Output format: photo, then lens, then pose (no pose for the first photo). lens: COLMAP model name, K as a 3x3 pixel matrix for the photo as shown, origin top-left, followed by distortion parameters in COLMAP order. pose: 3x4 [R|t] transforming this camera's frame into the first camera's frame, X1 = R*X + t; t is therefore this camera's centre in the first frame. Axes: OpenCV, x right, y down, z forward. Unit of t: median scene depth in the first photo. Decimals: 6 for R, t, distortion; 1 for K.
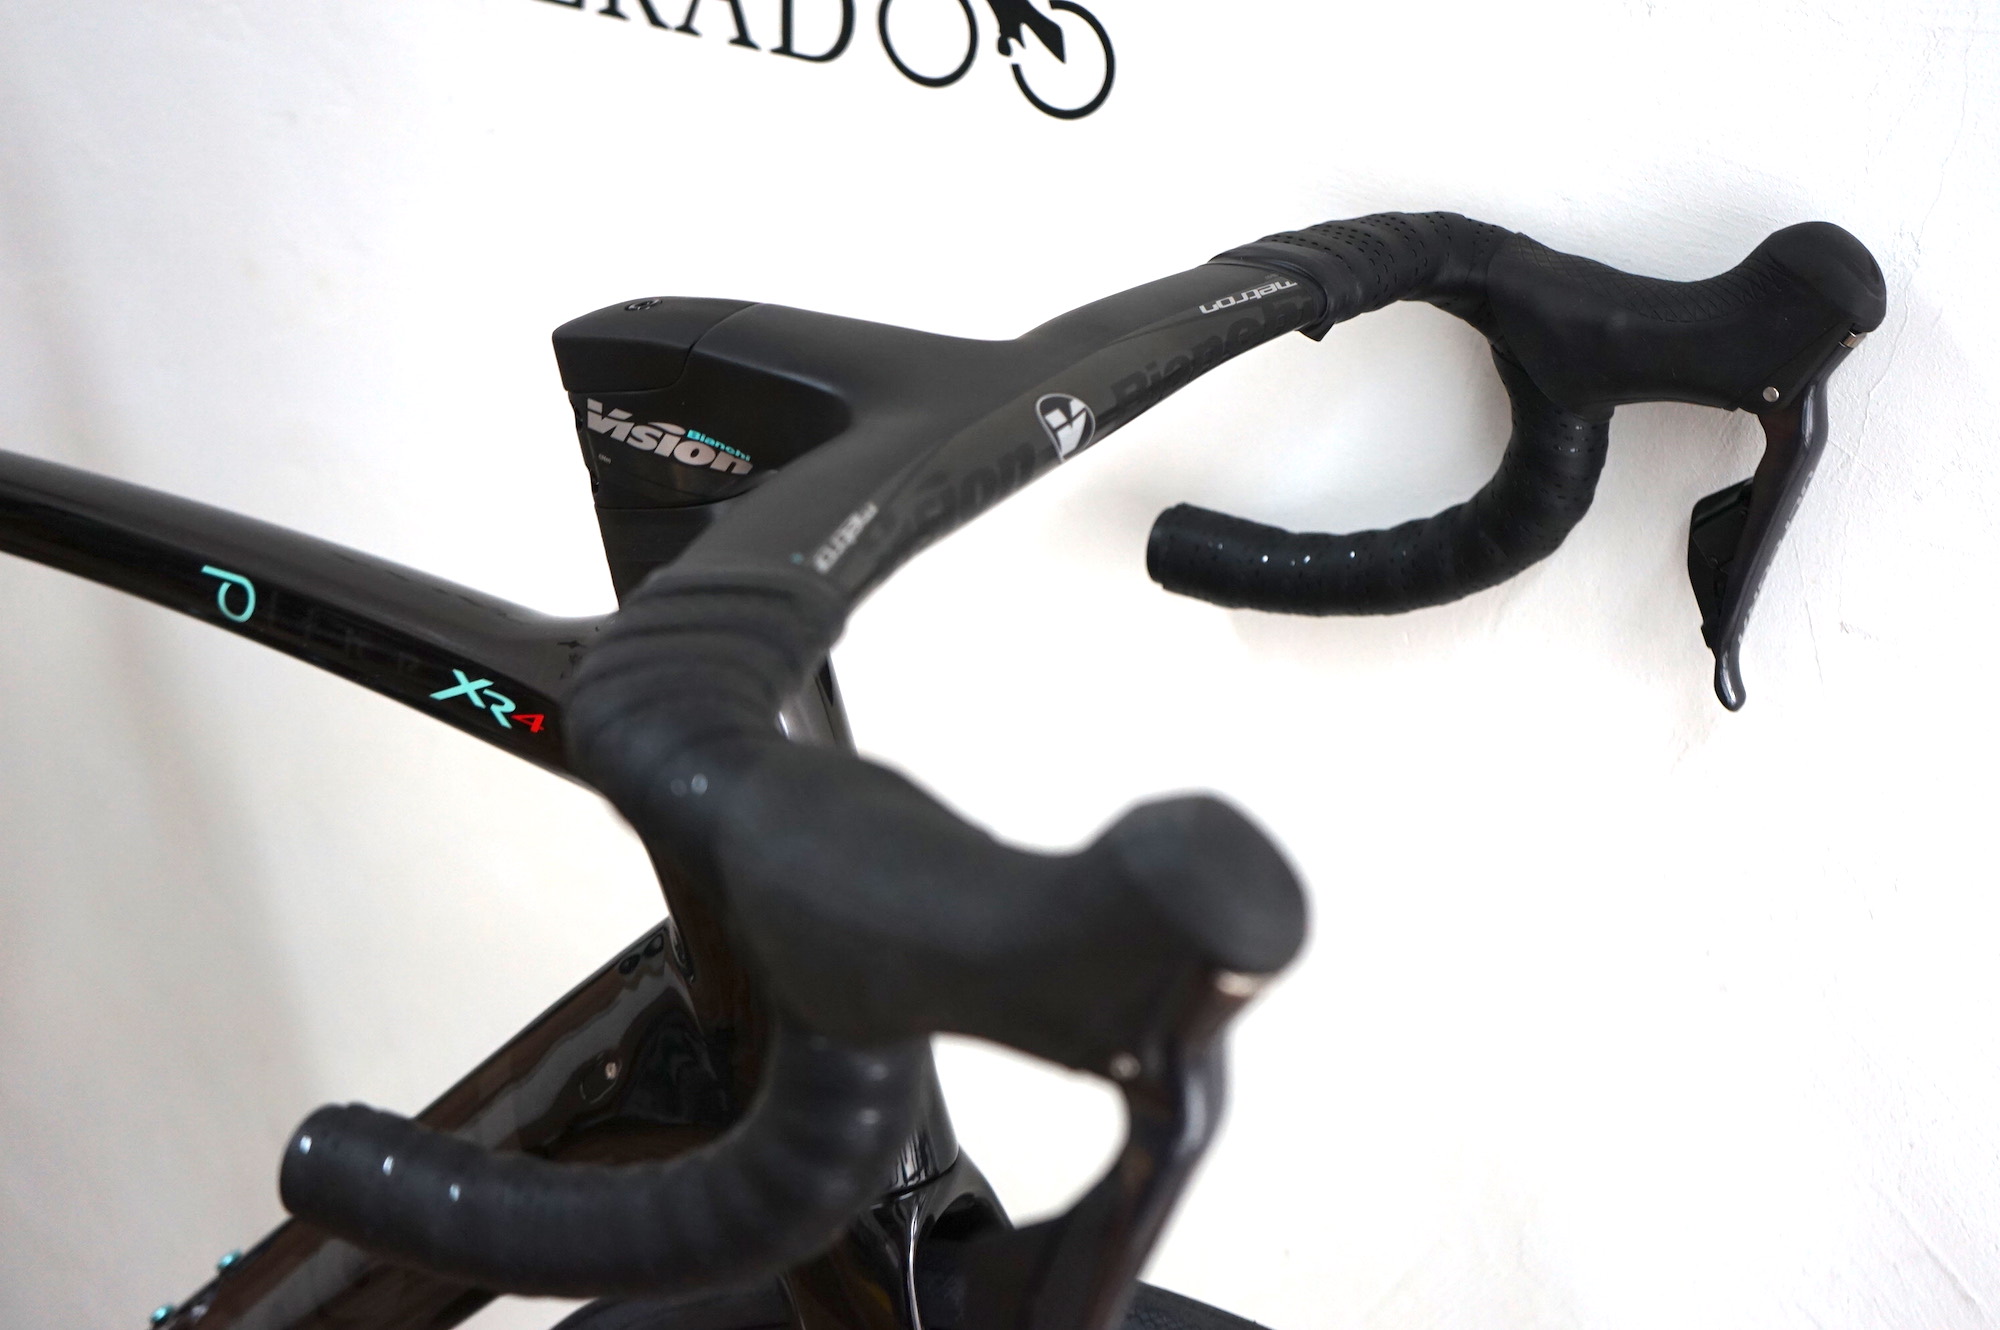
lens RADIAL K [[2741.9, 0, 979.2], [0, 2741.9, 668.5], [0, 0, 1]] dist [-0.005154, 0.000000]
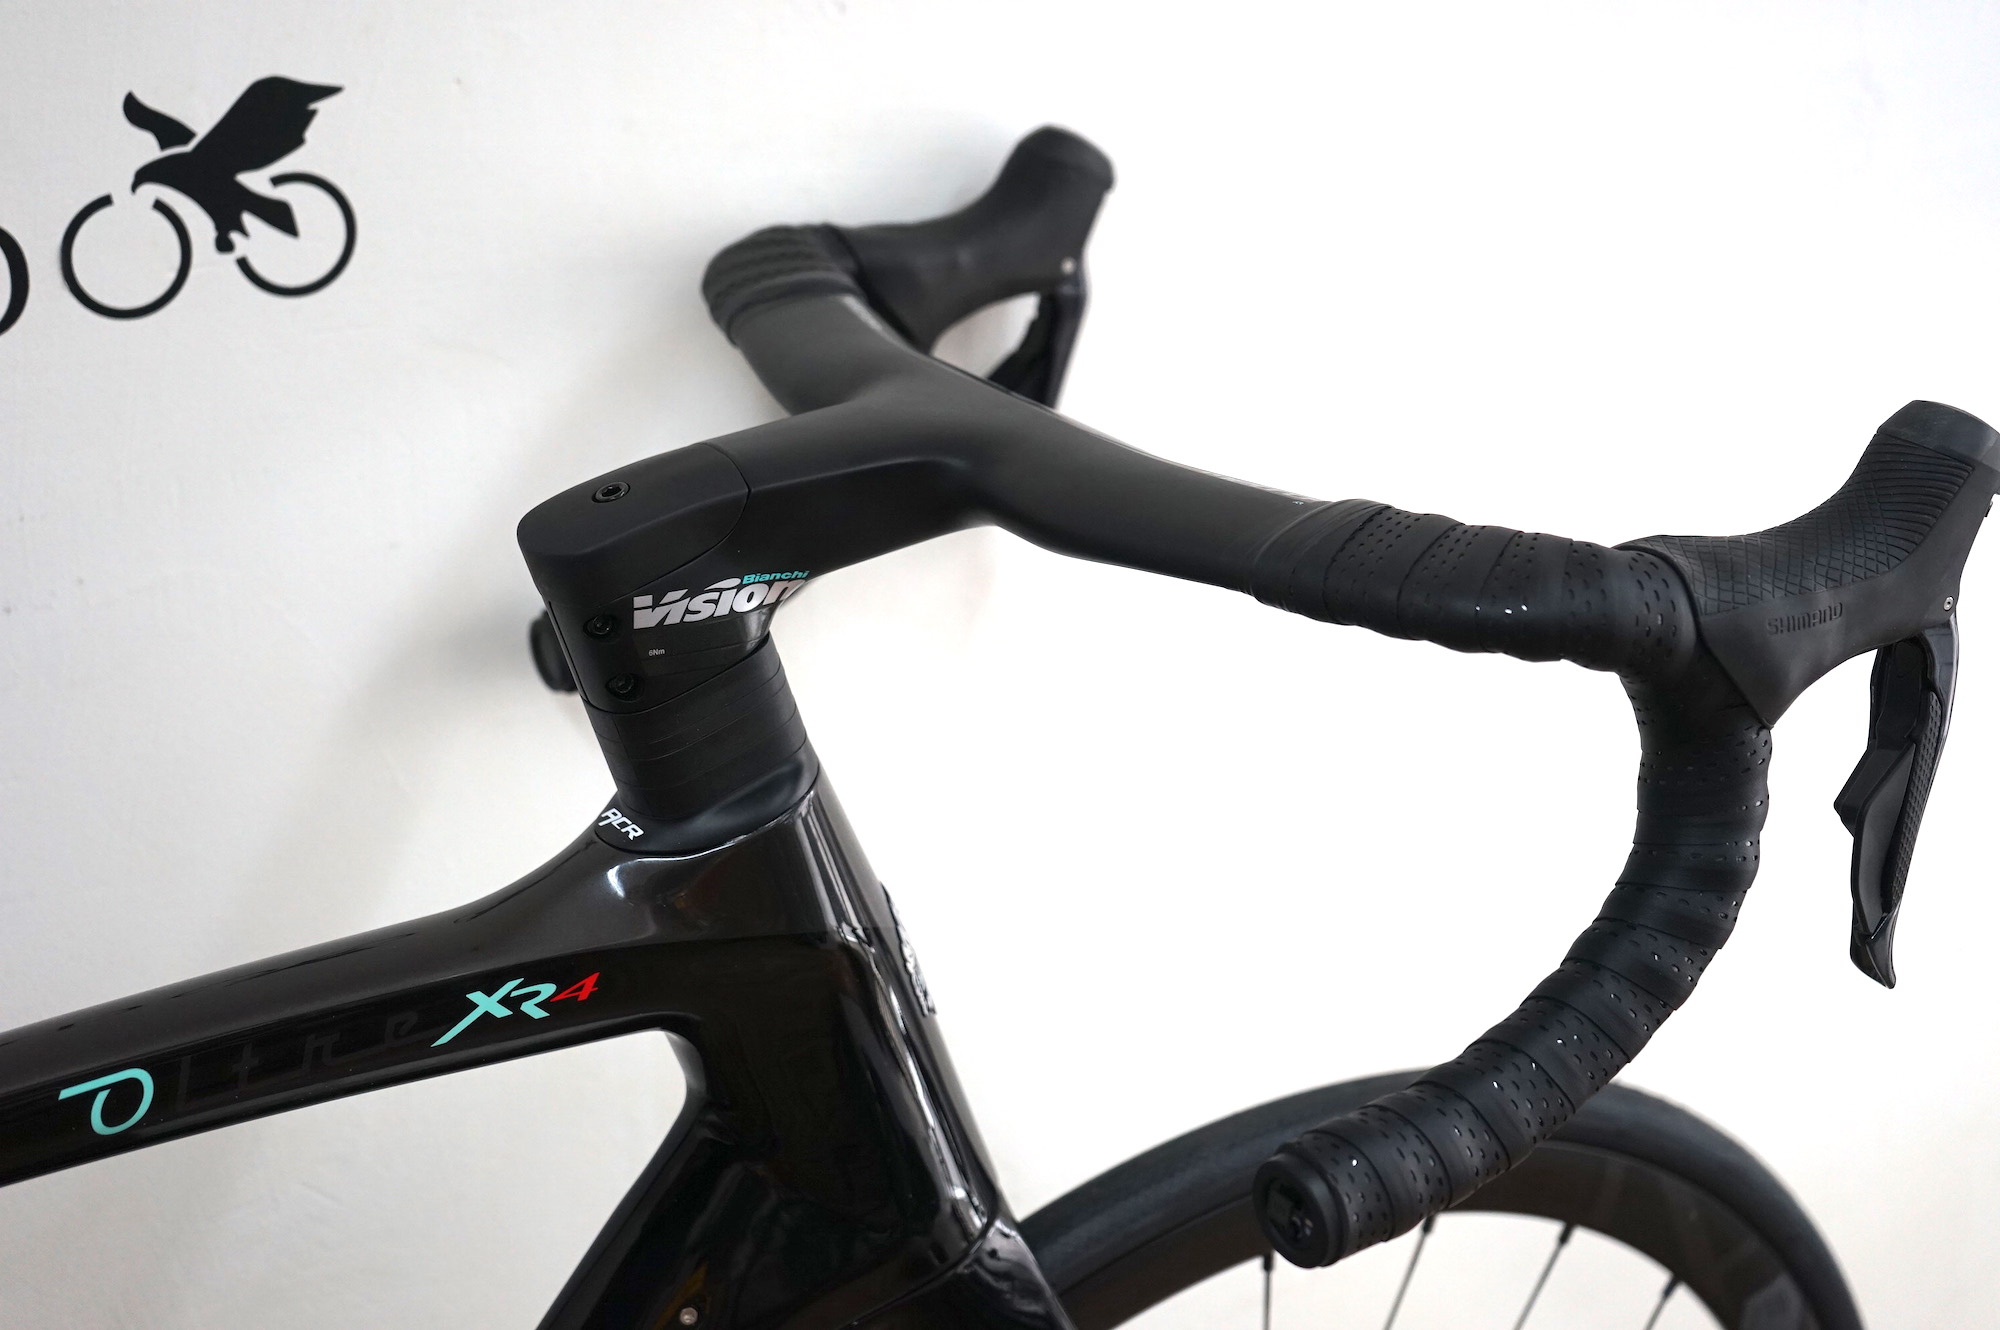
lens RADIAL K [[2918.8, 0, 990.7], [0, 2918.8, 663.6], [0, 0, 1]] dist [-0.026380, 0.000000]
pose [[0.458654, -0.390459, 0.798234, -0.799933], [0.439416, 0.880434, 0.178185, -0.181466], [-0.772367, 0.269032, 0.575388, 0.296727]]
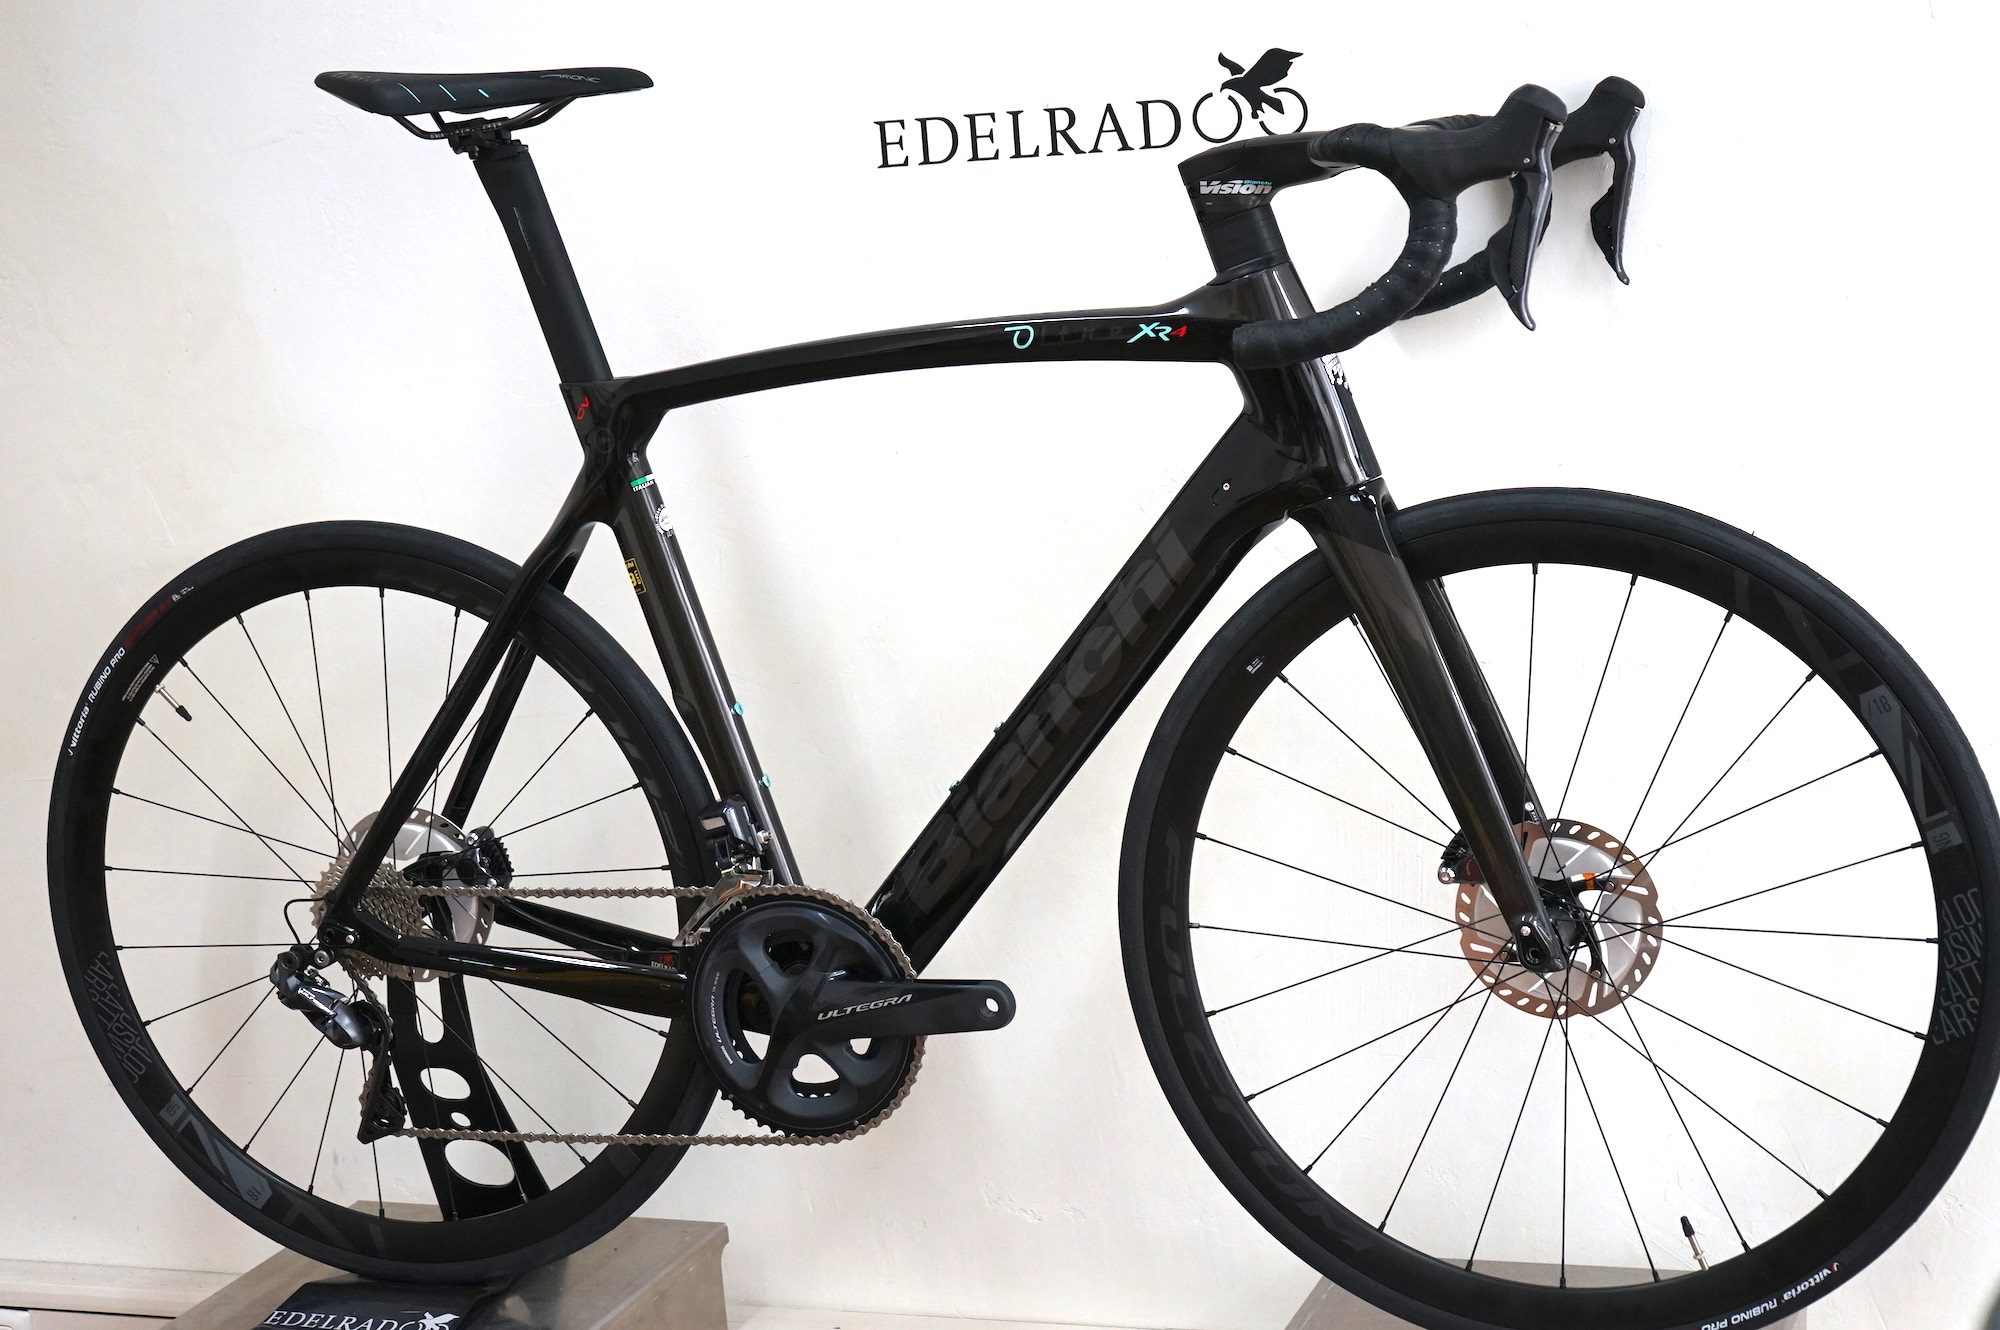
lens RADIAL K [[3186.0, 0, 1012.5], [0, 3186.0, 651.2], [0, 0, 1]] dist [0.014889, 0.000000]
pose [[0.968246, -0.160431, 0.191735, -0.876107], [0.212022, 0.933323, -0.289750, 1.052638], [-0.132466, 0.321201, 0.937701, -1.534890]]
